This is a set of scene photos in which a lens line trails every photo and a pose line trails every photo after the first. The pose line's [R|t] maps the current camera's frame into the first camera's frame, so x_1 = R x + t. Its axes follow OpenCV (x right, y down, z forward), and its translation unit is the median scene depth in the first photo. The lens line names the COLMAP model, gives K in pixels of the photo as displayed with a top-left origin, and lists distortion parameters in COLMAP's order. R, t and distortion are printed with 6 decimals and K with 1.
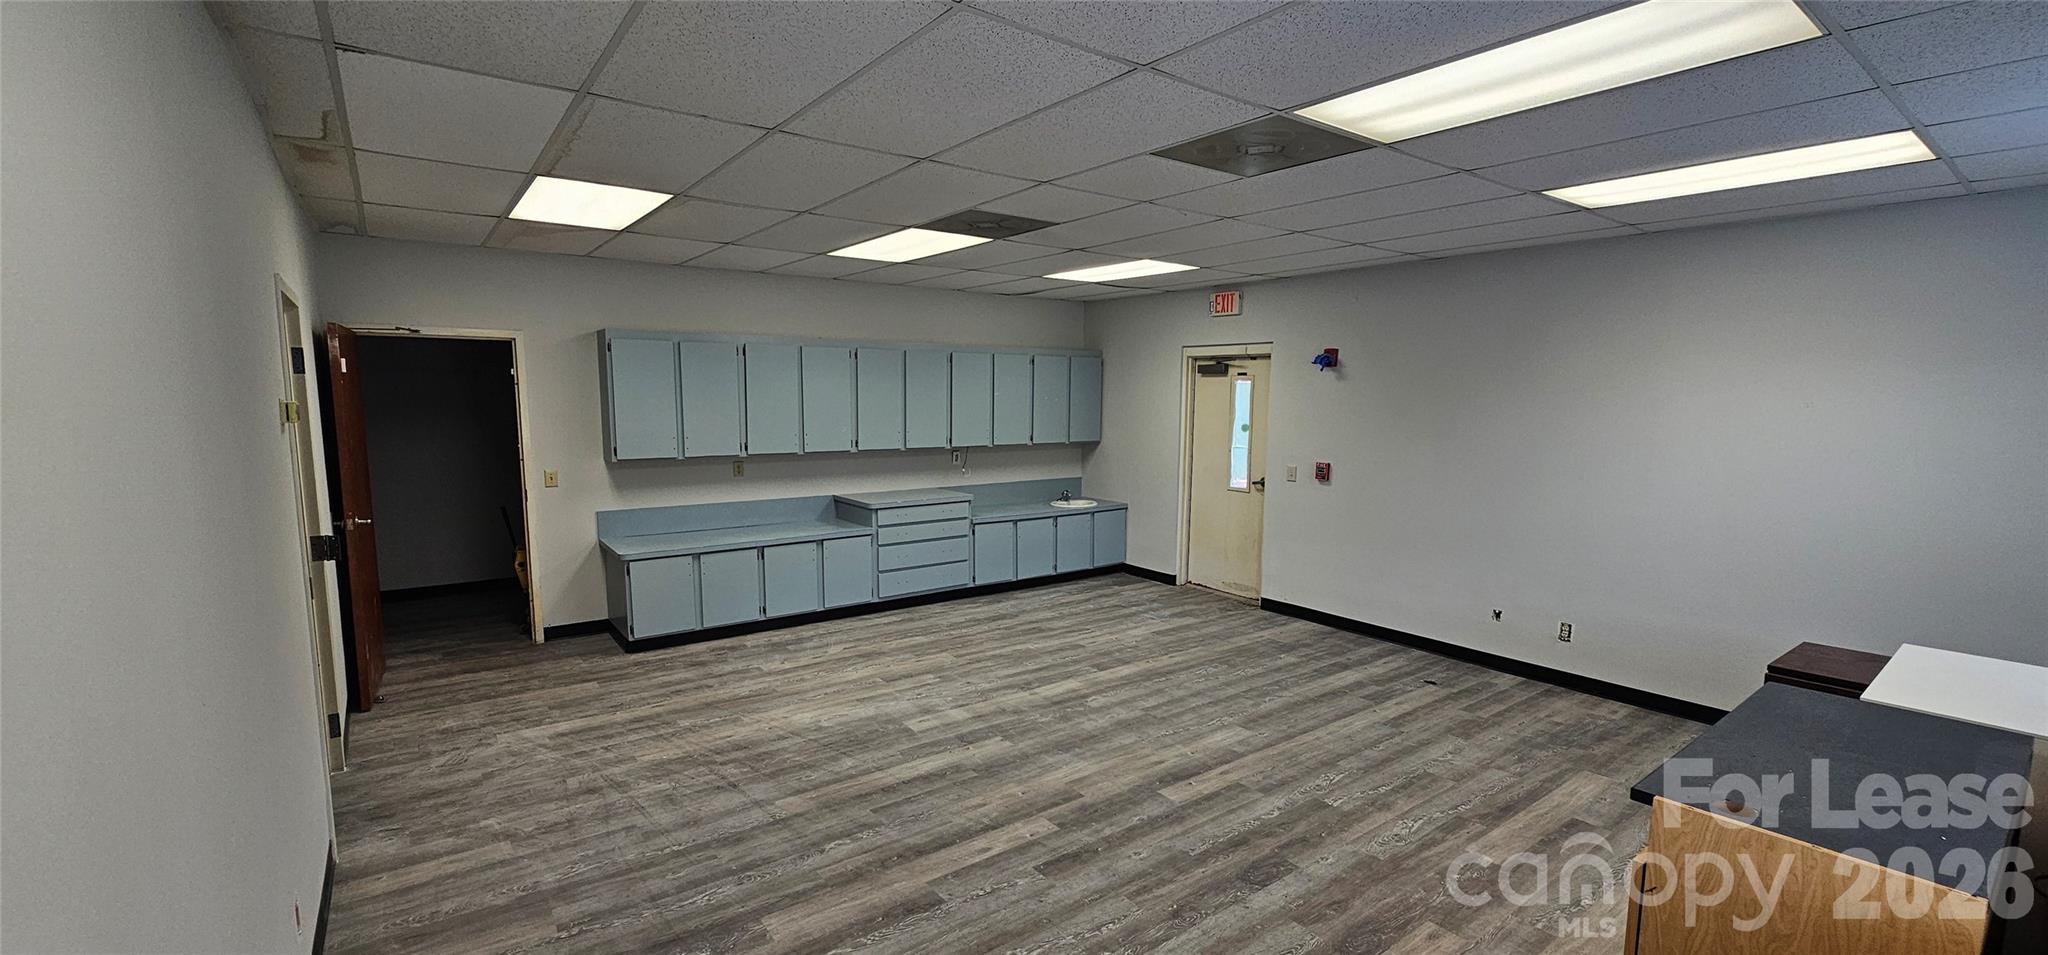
lens RADIAL K [[822.3, 0, 1028.9], [0, 822.3, 492.7], [0, 0, 1]] dist [0.000177, -0.000467]
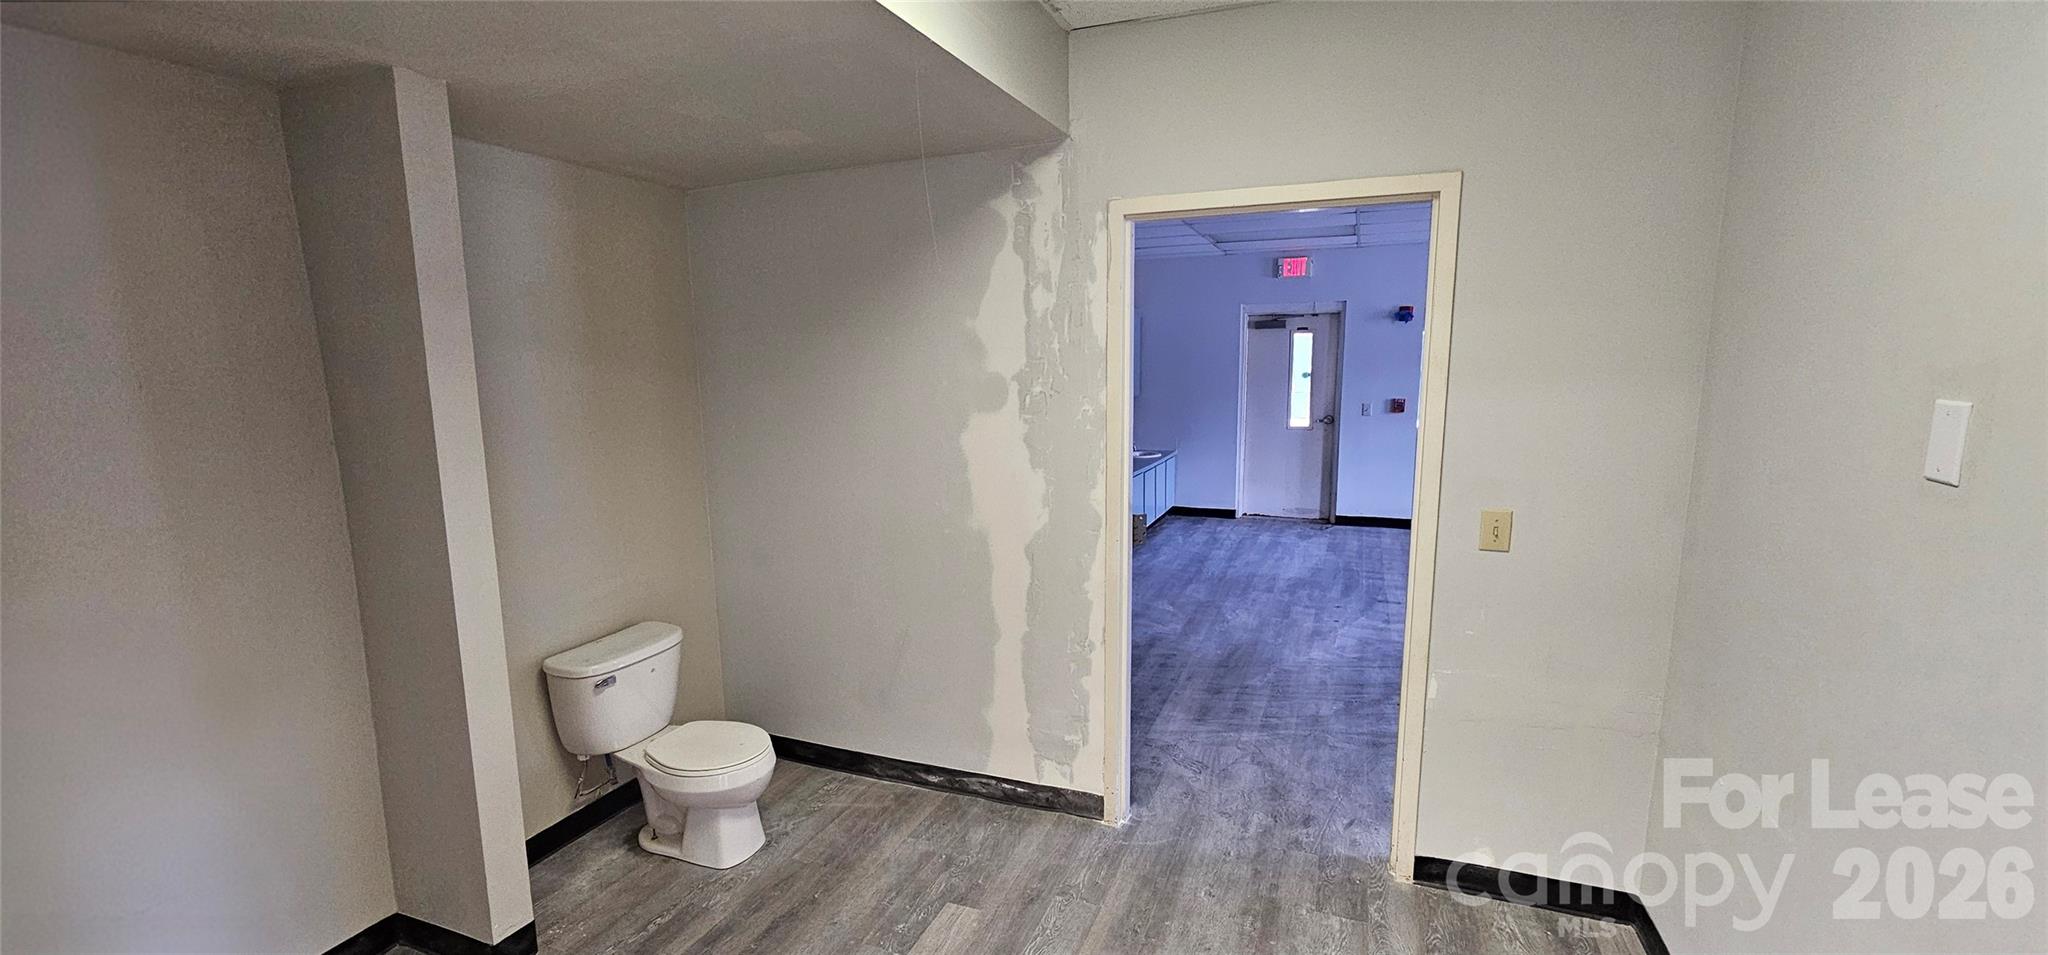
lens RADIAL K [[822.3, 0, 1028.9], [0, 822.3, 492.7], [0, 0, 1]] dist [0.000177, -0.000467]
pose [[0.857460, -0.099174, 0.504903, -0.874138], [0.081245, 0.995036, 0.057471, -0.014045], [-0.508096, -0.008258, 0.861261, 0.244906]]
